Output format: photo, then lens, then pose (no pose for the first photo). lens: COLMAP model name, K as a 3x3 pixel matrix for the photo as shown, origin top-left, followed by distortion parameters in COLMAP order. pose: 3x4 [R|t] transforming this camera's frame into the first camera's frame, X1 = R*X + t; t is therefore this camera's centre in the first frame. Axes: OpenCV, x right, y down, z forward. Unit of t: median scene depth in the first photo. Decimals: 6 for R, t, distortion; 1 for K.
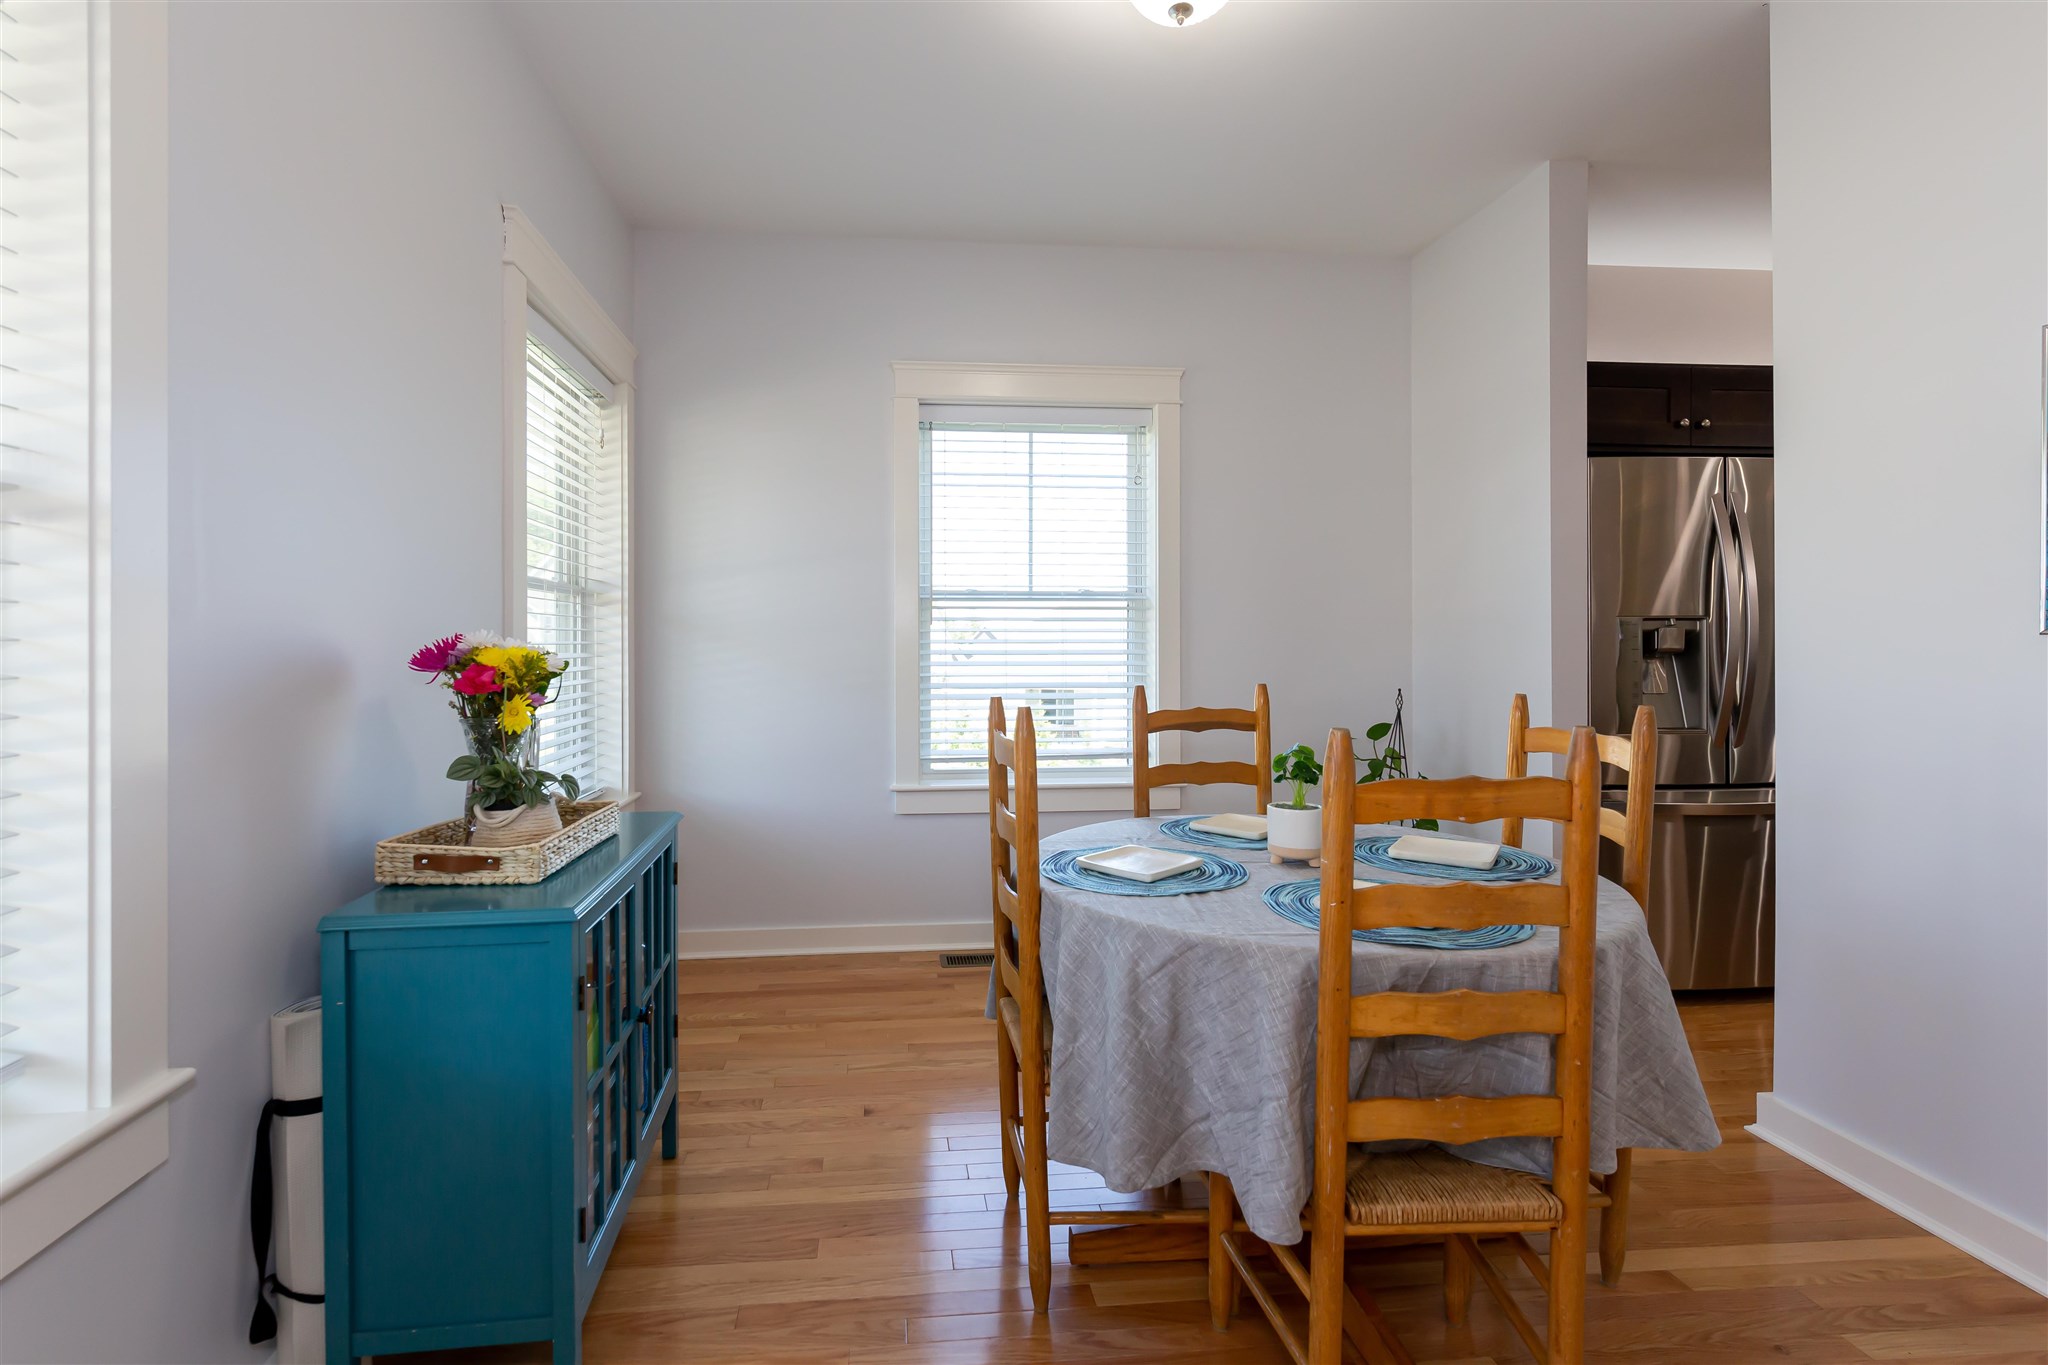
lens RADIAL K [[905.8, 0, 1017.2], [0, 905.8, 672.0], [0, 0, 1]] dist [-0.000370, -0.000065]
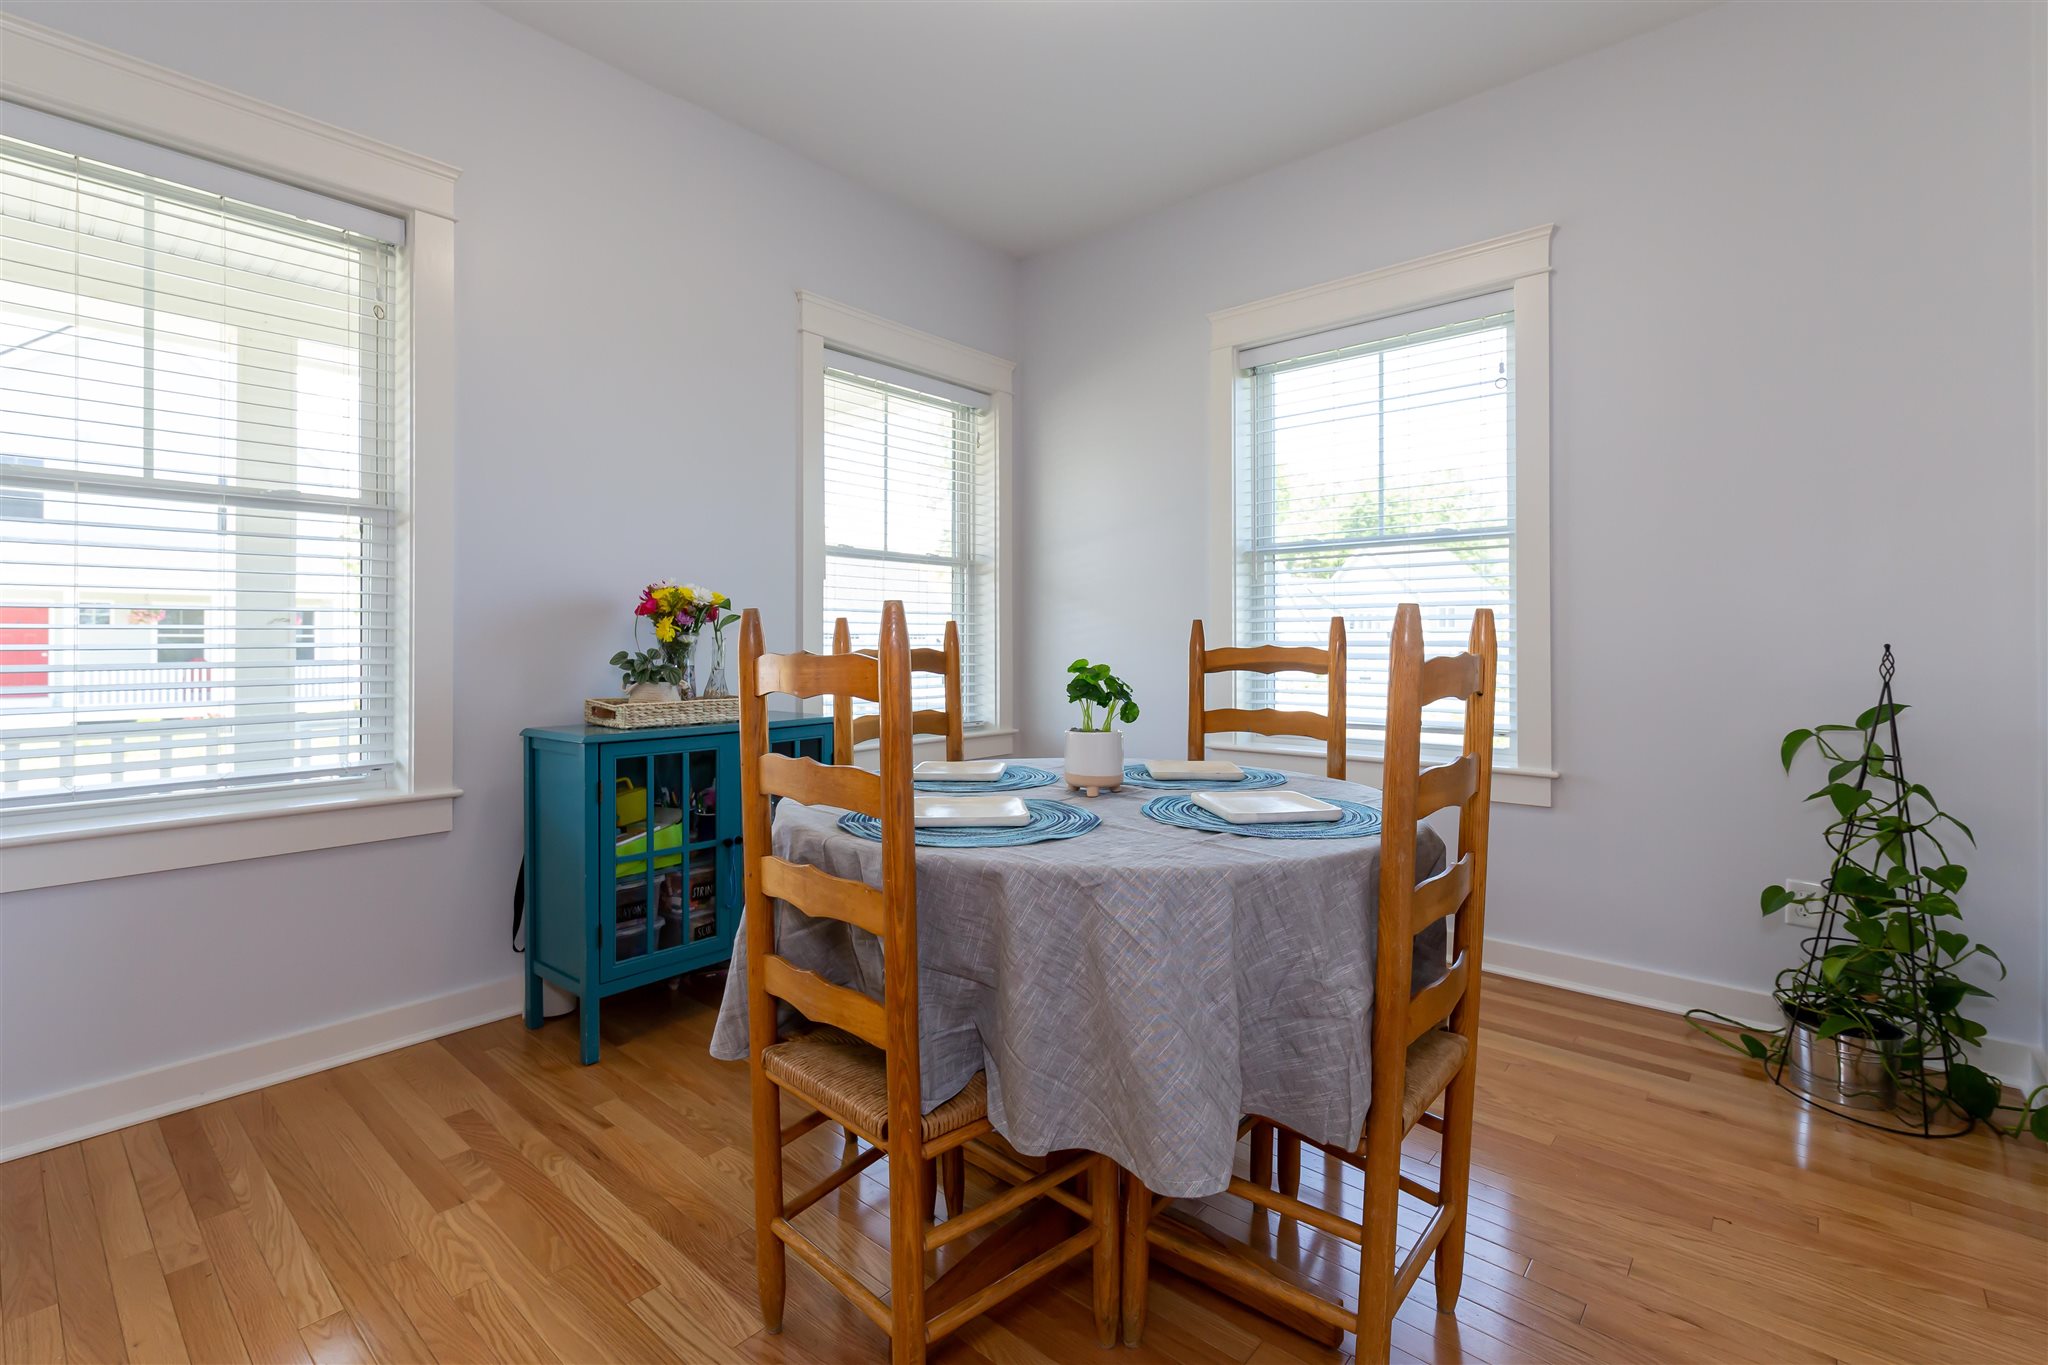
lens RADIAL K [[945.9, 0, 1022.6], [0, 945.9, 649.1], [0, 0, 1]] dist [0.002569, 0.000250]
pose [[0.676457, 0.003095, -0.736475, 0.699987], [-0.022484, 0.999612, -0.016451, 0.063097], [0.736139, 0.027687, 0.676264, 0.227602]]
